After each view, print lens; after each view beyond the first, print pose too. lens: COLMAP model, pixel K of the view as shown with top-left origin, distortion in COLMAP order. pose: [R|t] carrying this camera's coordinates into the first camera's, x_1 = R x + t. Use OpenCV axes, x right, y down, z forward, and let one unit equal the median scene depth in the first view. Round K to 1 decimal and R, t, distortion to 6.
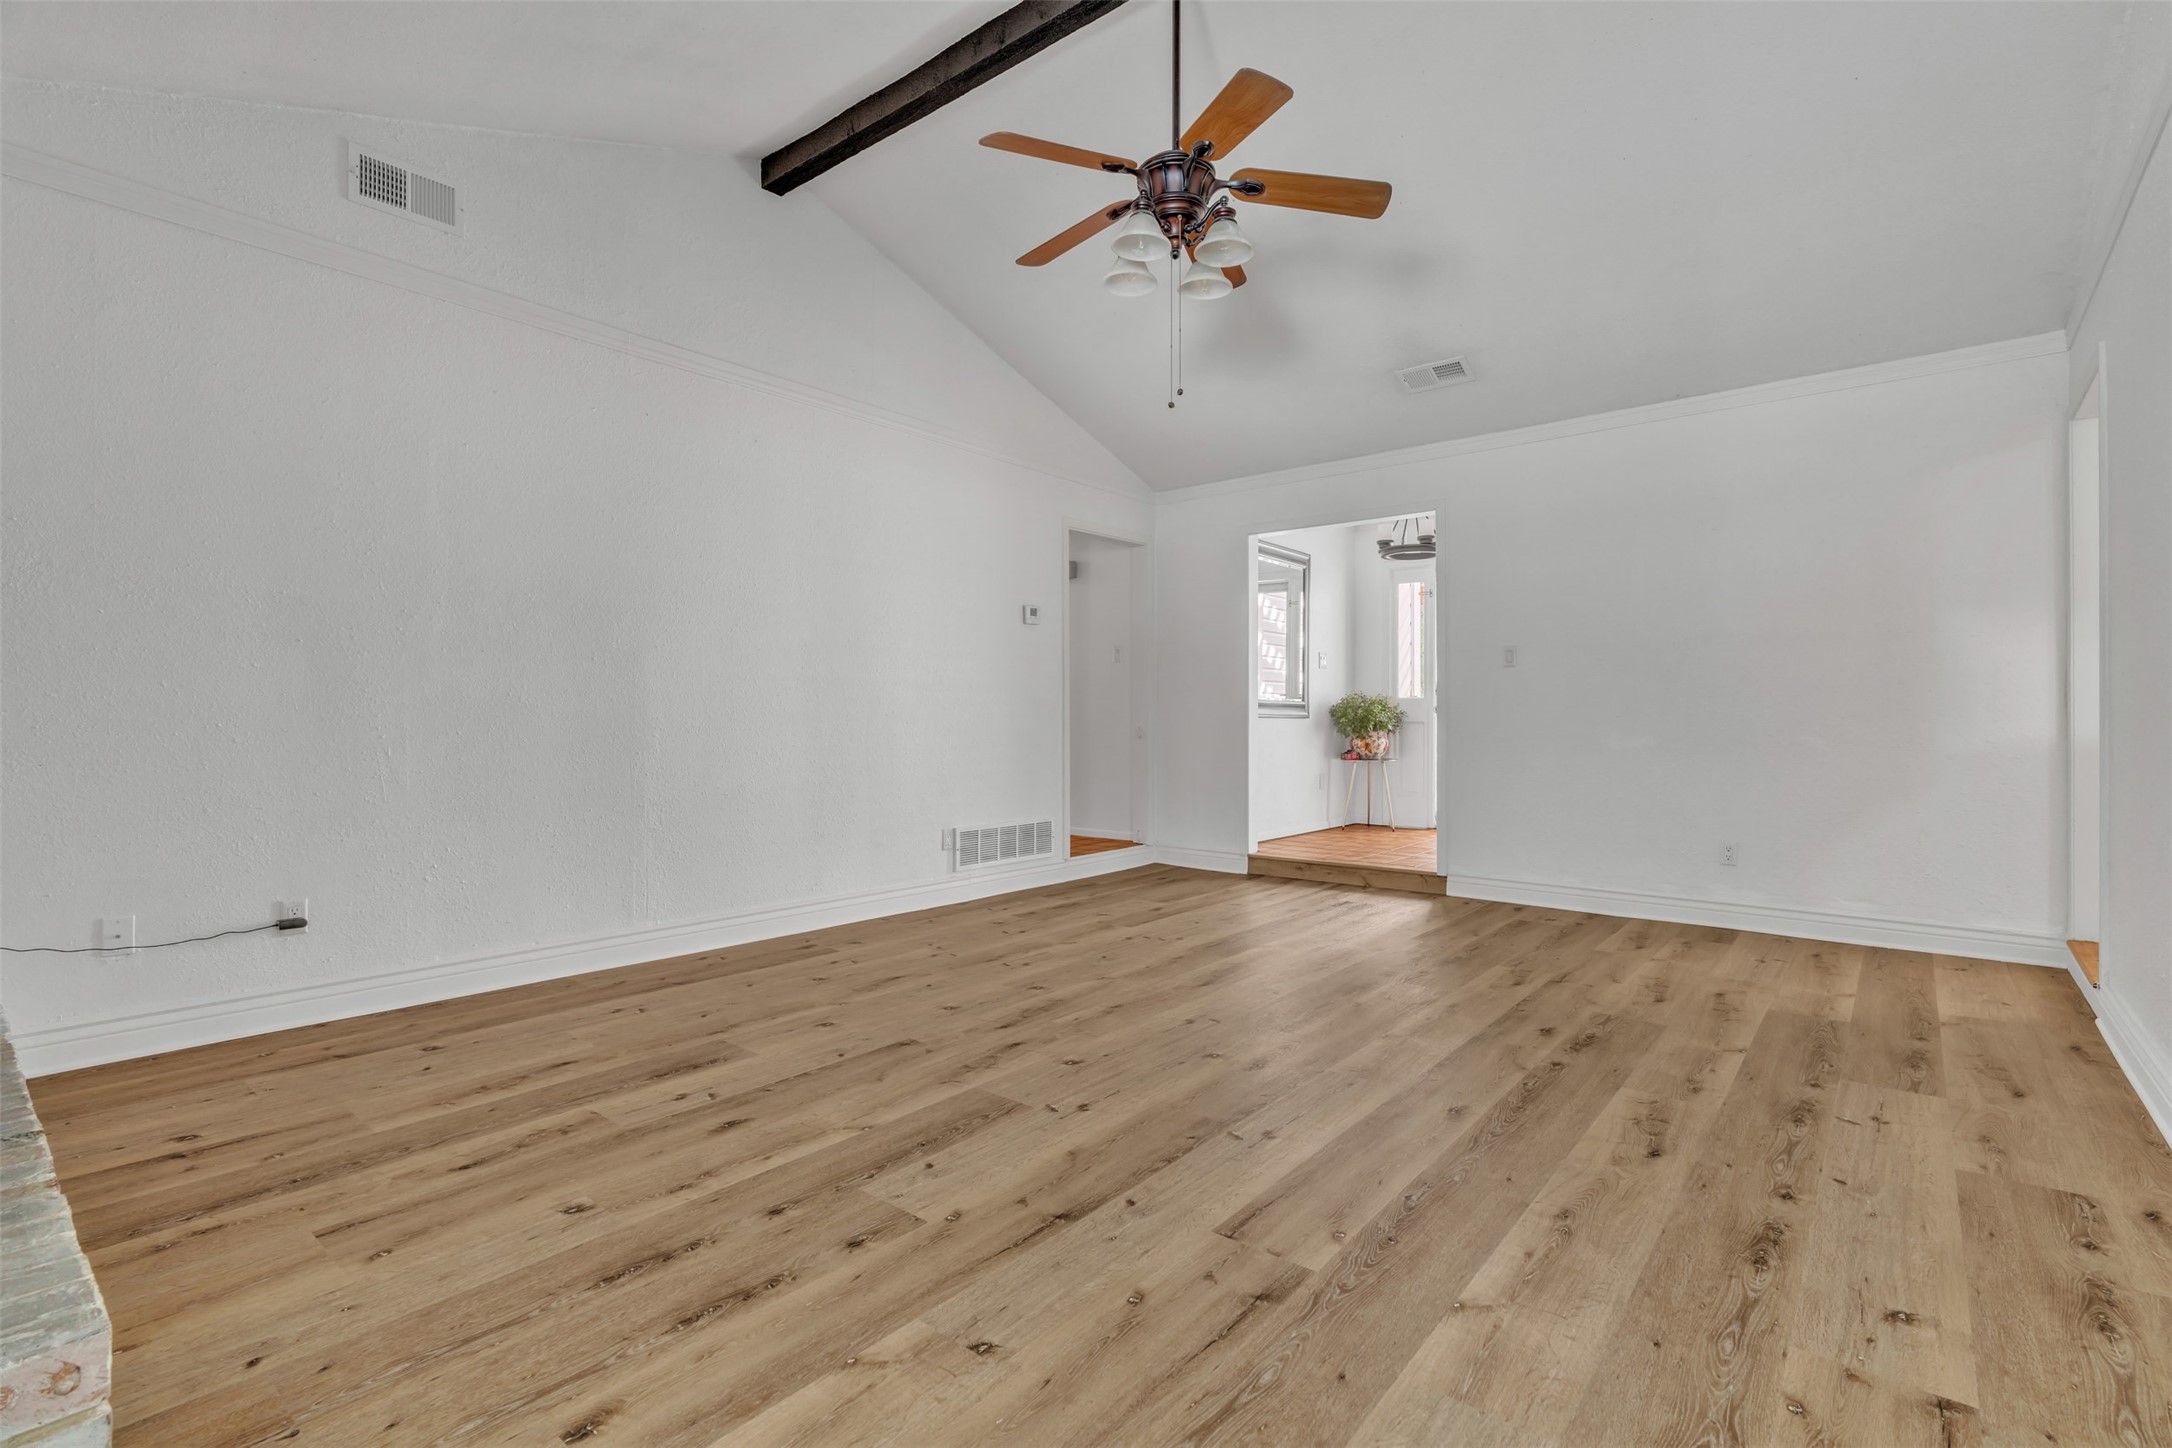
lens RADIAL K [[995.0, 0, 1094.5], [0, 995.0, 735.6], [0, 0, 1]] dist [-0.012943, 0.005572]
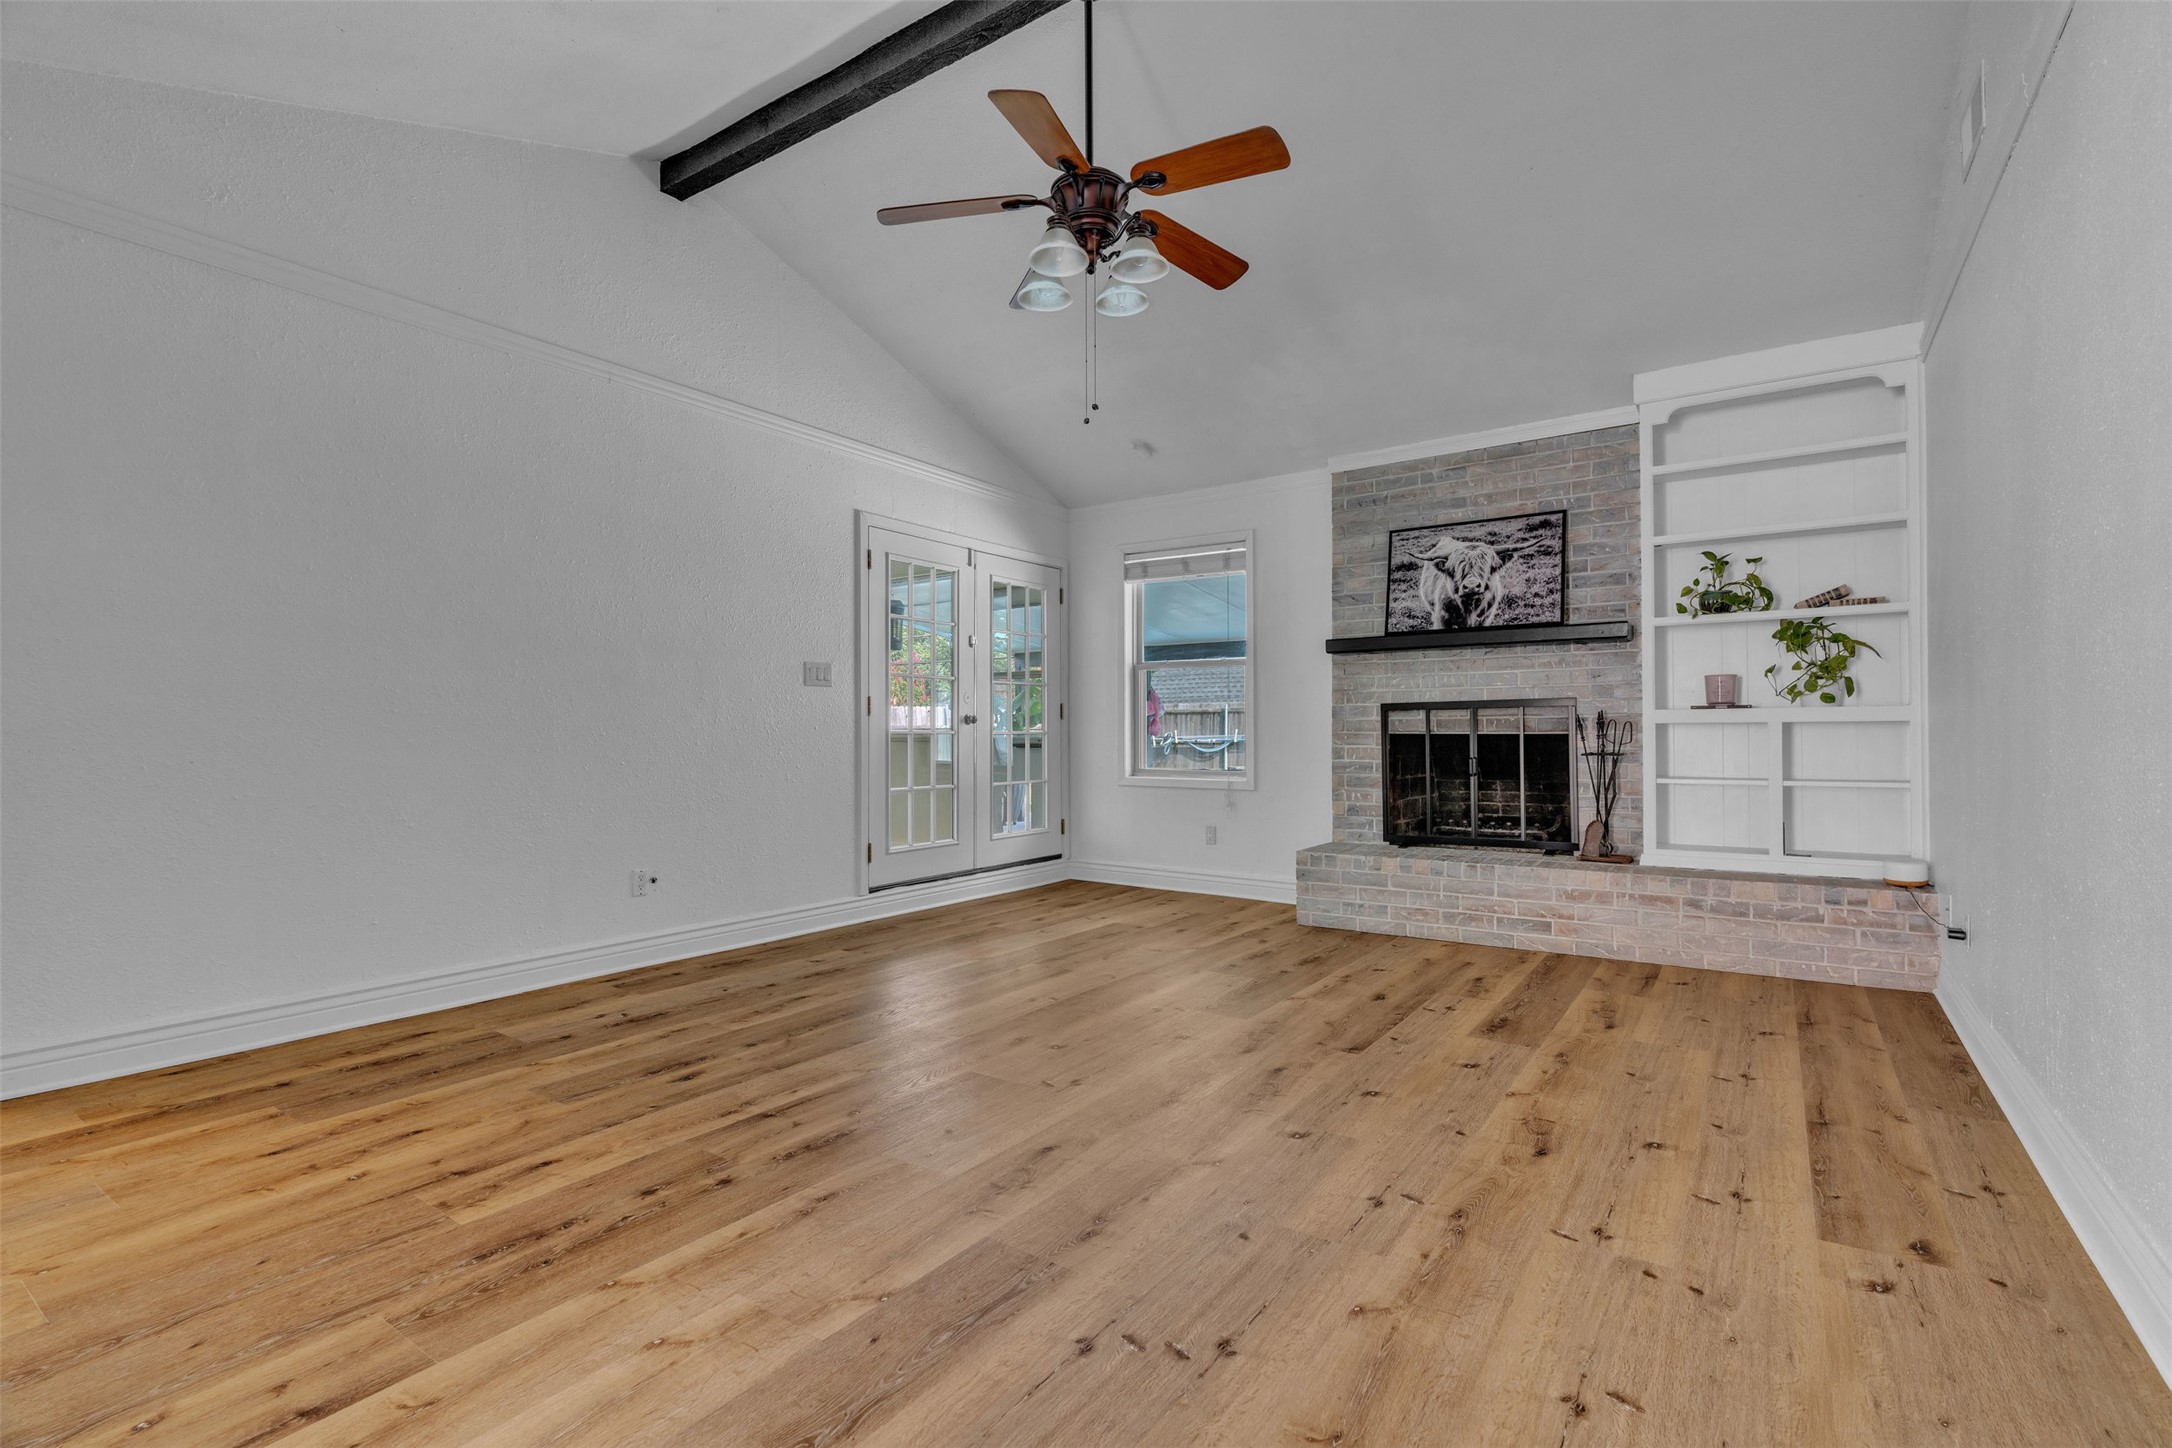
lens RADIAL K [[987.6, 0, 1086.0], [0, 987.6, 724.0], [0, 0, 1]] dist [-0.009881, 0.000997]
pose [[-0.996871, 0.001021, -0.079044, 0.179639], [0.000253, 0.999953, 0.009722, -0.040474], [0.079050, 0.009672, -0.996824, 2.149743]]
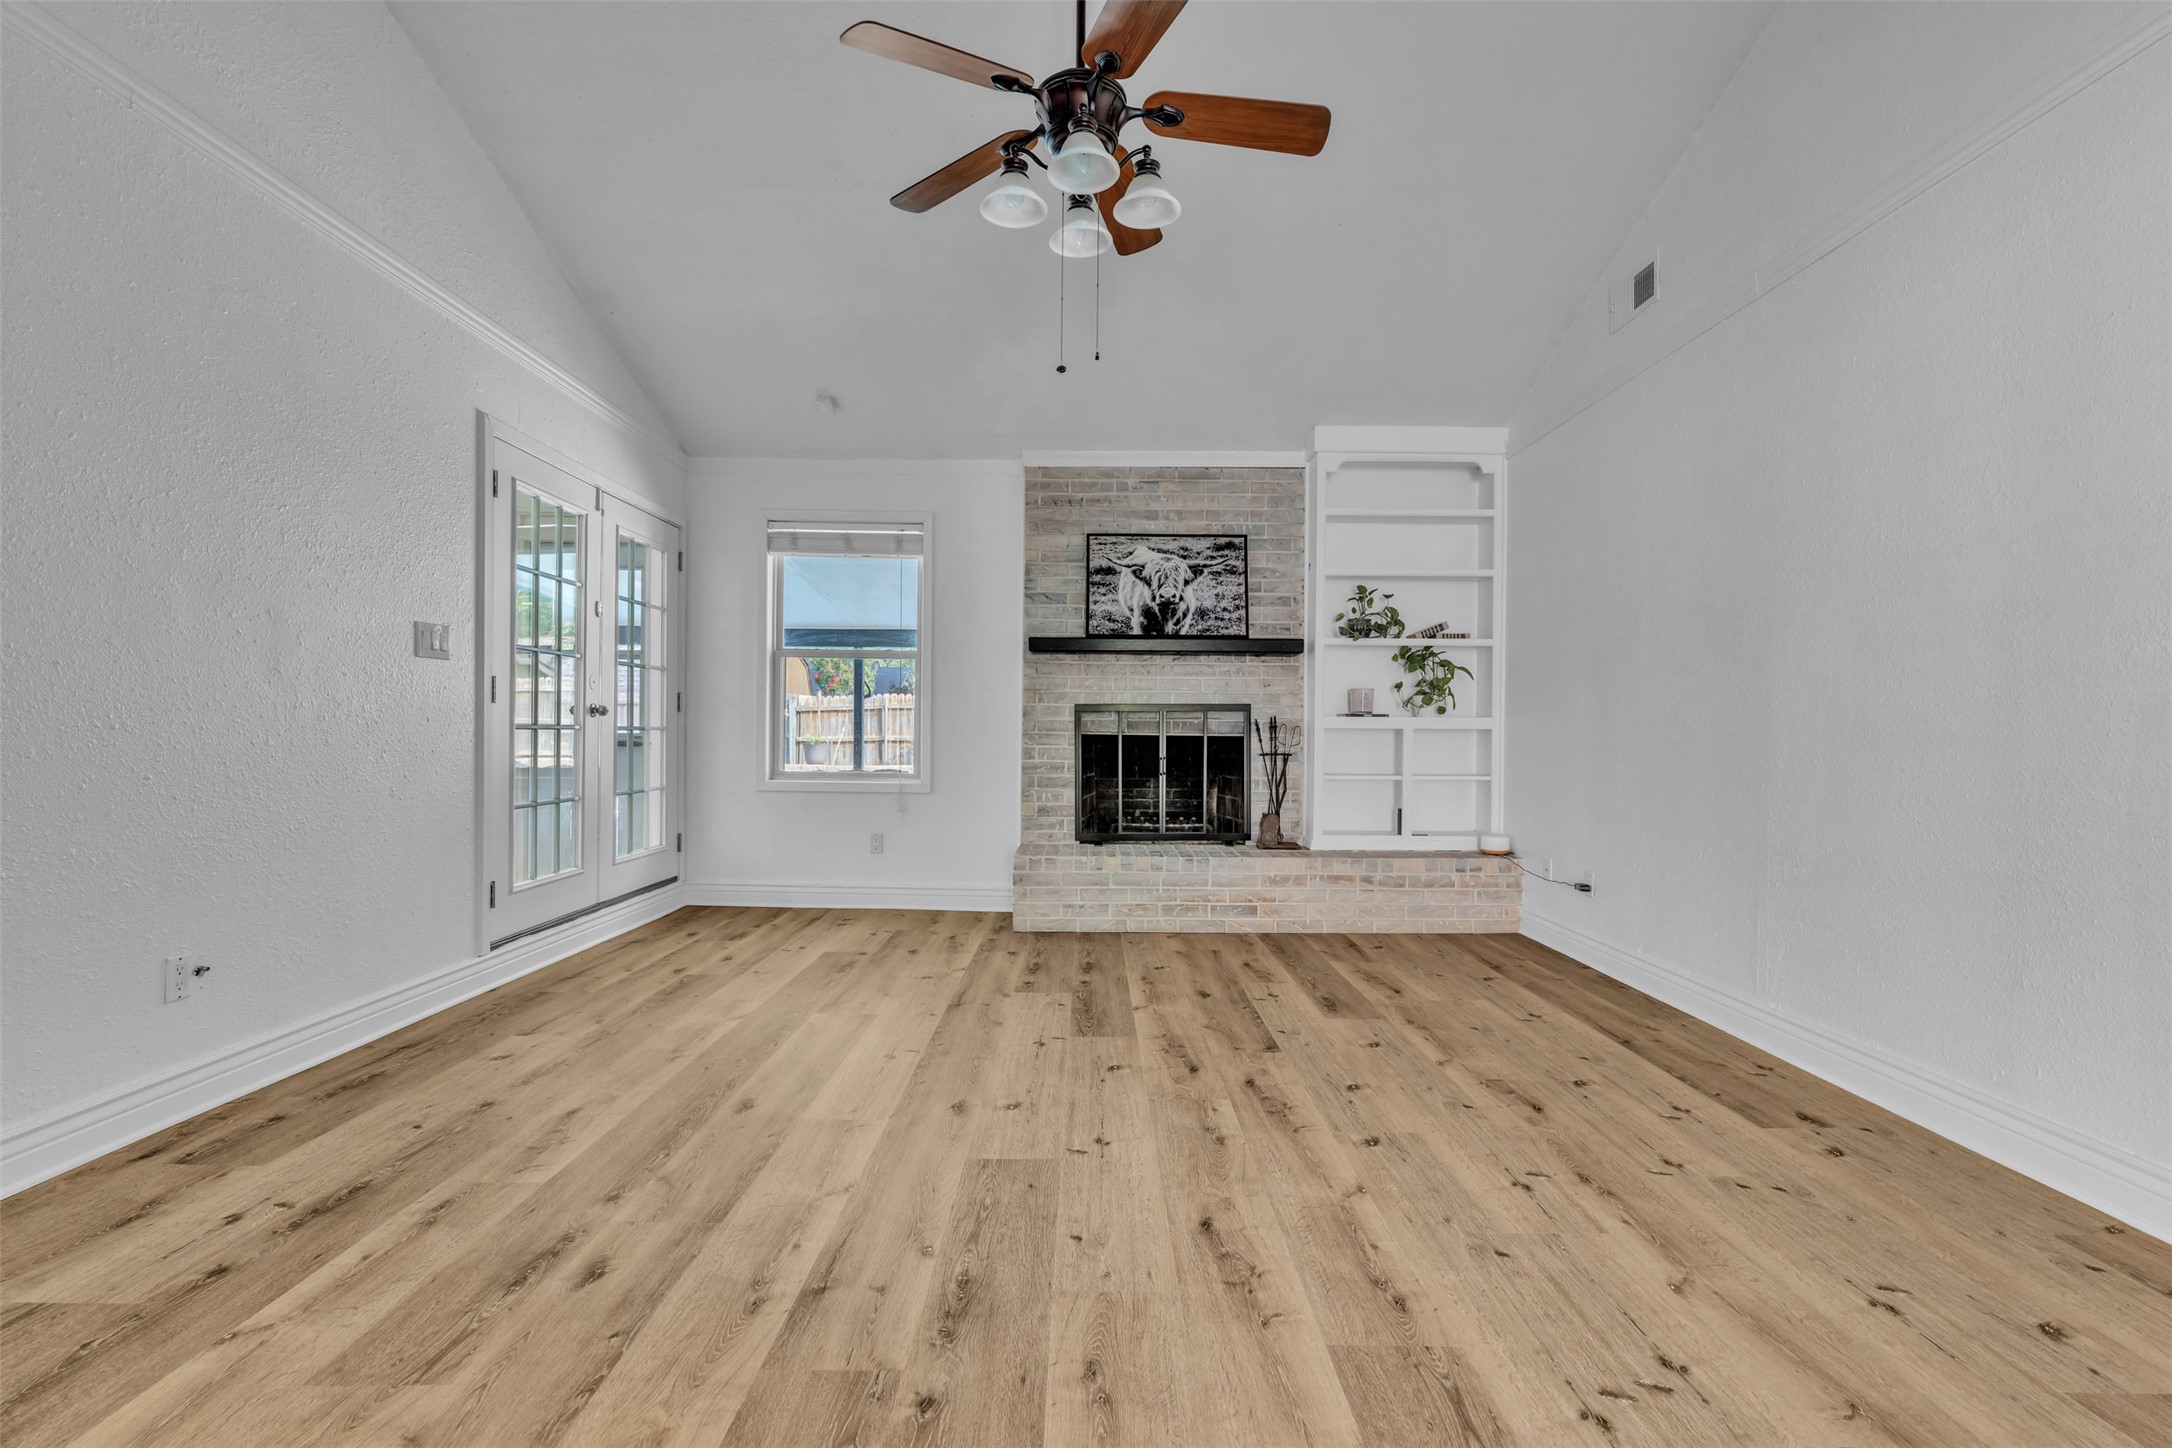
lens RADIAL K [[995.0, 0, 1094.5], [0, 995.0, 735.6], [0, 0, 1]] dist [-0.012943, 0.005572]
pose [[-0.769564, -0.005285, -0.638548, 0.669678], [-0.022356, 0.999576, 0.018670, -0.037046], [0.638178, 0.028643, -0.769355, 1.807118]]
